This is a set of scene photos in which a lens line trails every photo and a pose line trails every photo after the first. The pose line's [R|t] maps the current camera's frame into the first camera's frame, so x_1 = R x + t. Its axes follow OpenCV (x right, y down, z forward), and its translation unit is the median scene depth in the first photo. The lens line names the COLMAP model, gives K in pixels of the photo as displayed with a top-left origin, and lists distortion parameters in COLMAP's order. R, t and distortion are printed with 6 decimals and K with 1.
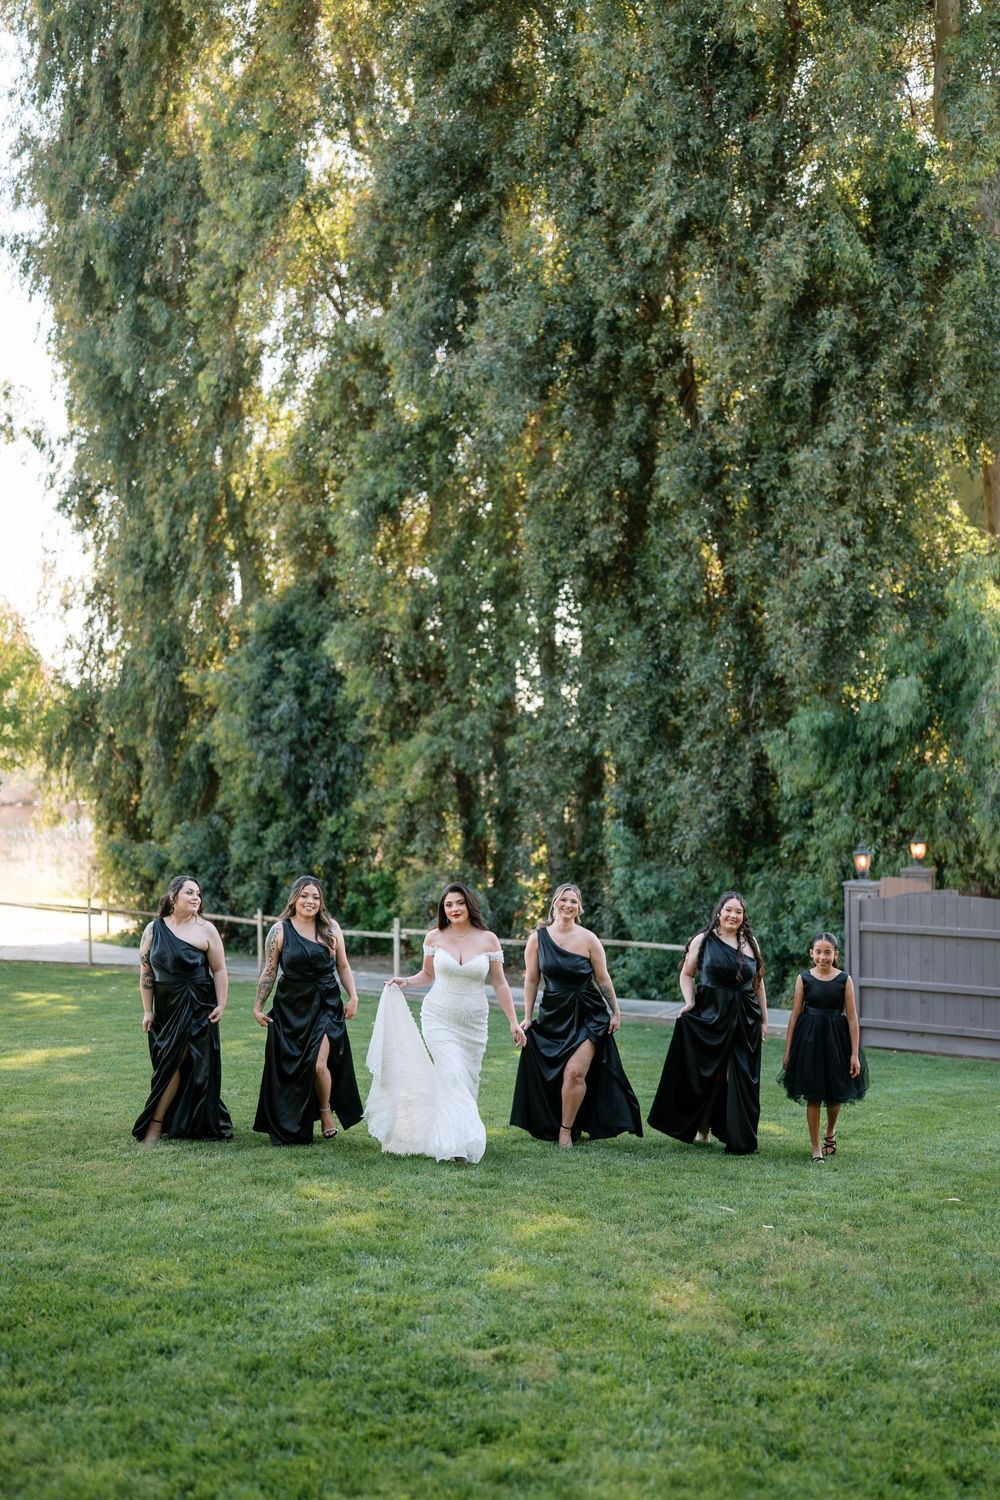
lens RADIAL K [[1565.9, 0, 448.8], [0, 1565.9, 791.1], [0, 0, 1]] dist [-0.011444, 0.000555]
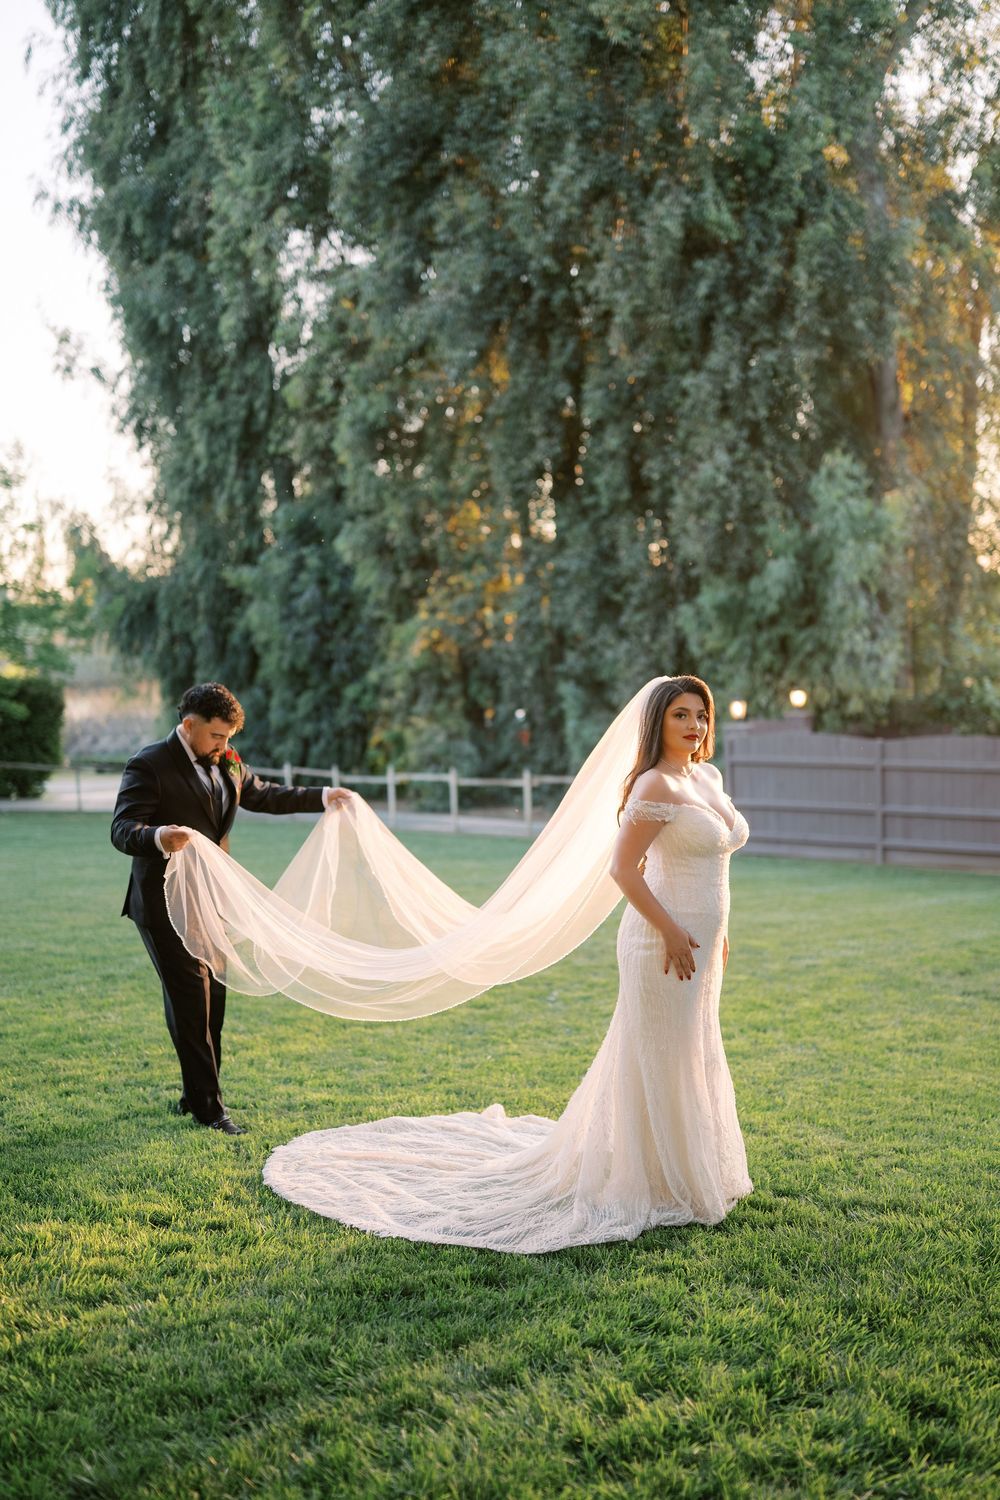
lens RADIAL K [[1531.7, 0, 501.2], [0, 1531.7, 779.5], [0, 0, 1]] dist [-0.002473, -0.002756]
pose [[0.998481, -0.029561, -0.046497, 0.115991], [0.033263, 0.996160, 0.080982, -0.004105], [0.043925, -0.082406, 0.995630, -0.216725]]
